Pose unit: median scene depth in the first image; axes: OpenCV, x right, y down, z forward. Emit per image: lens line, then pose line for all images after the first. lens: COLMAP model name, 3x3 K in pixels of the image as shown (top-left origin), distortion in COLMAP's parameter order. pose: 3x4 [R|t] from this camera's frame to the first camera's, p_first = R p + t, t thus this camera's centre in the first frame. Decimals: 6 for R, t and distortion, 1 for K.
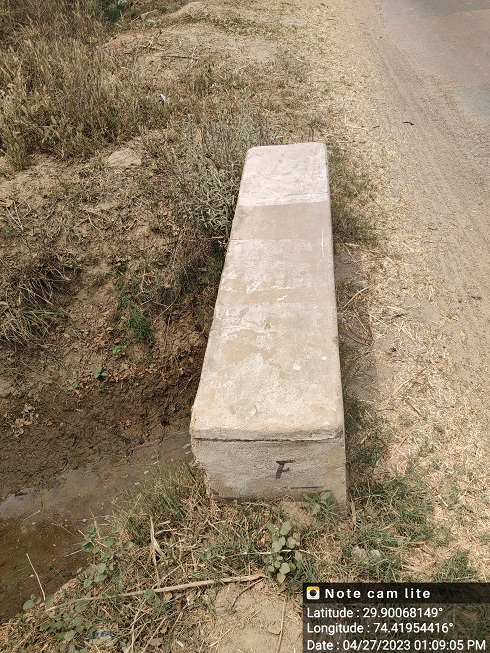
lens RADIAL K [[491.2, 0, 242.8], [0, 491.2, 329.8], [0, 0, 1]] dist [0.009990, -0.038323]
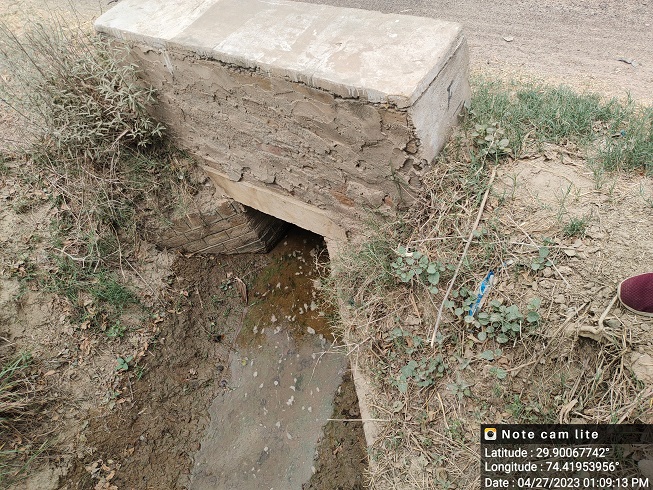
lens RADIAL K [[491.2, 0, 341.0], [0, 491.2, 252.1], [0, 0, 1]] dist [0.009990, -0.038323]
pose [[0.496530, -0.698916, 0.514757, -0.402178], [0.702384, 0.671947, 0.234829, 0.024670], [-0.510015, 0.244957, 0.824549, 0.083313]]
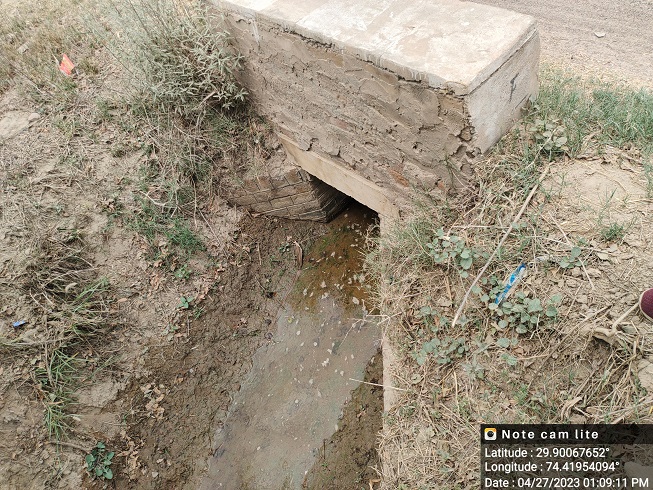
lens RADIAL K [[491.2, 0, 332.8], [0, 491.2, 250.7], [0, 0, 1]] dist [0.009990, -0.038323]
pose [[0.666354, -0.631889, 0.395839, -0.407593], [0.629825, 0.761154, 0.154808, 0.045888], [-0.399116, 0.146152, 0.905177, 0.040733]]
